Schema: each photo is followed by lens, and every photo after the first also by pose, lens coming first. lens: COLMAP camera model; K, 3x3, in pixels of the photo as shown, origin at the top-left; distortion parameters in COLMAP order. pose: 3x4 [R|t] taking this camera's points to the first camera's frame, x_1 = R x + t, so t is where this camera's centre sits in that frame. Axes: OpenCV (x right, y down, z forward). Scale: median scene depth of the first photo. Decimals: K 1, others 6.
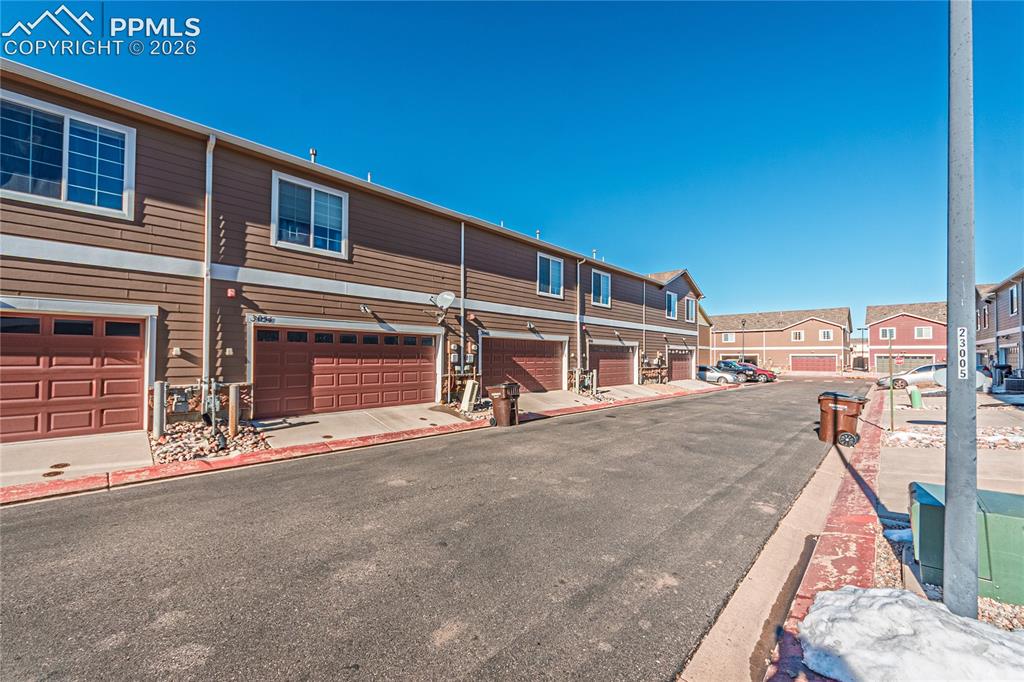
lens RADIAL K [[379.7, 0, 513.2], [0, 379.7, 328.0], [0, 0, 1]] dist [-0.011249, -0.000041]
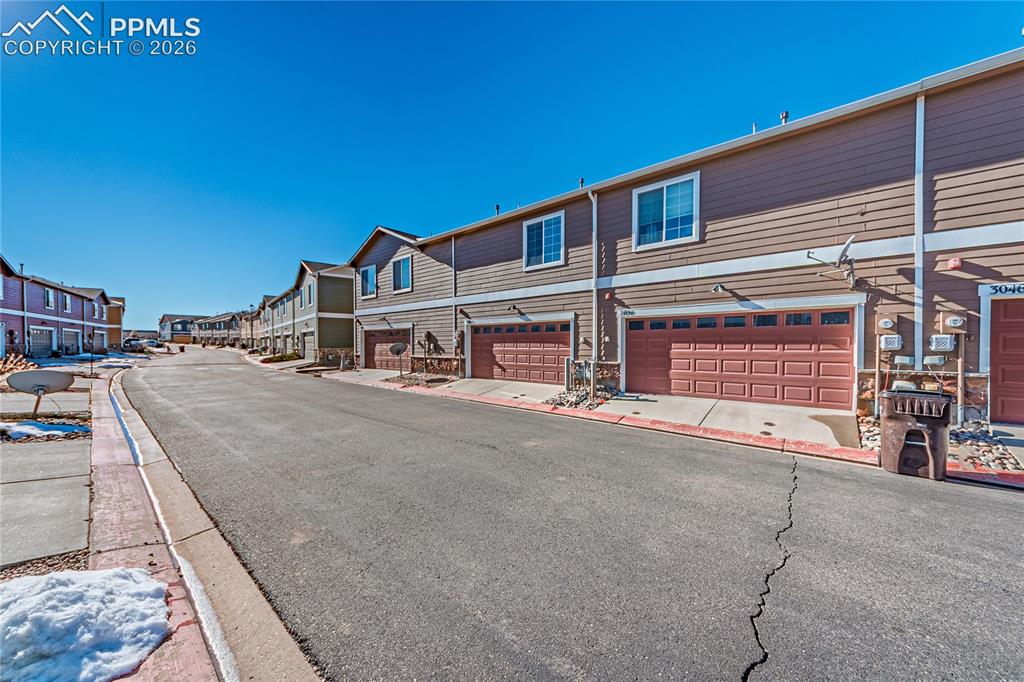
lens RADIAL K [[372.7, 0, 514.9], [0, 372.7, 330.2], [0, 0, 1]] dist [-0.008652, -0.000054]
pose [[0.042865, -0.038713, -0.998331, 0.465888], [0.081208, 0.996078, -0.035138, 0.039399], [0.995775, -0.079566, 0.045841, 0.467411]]
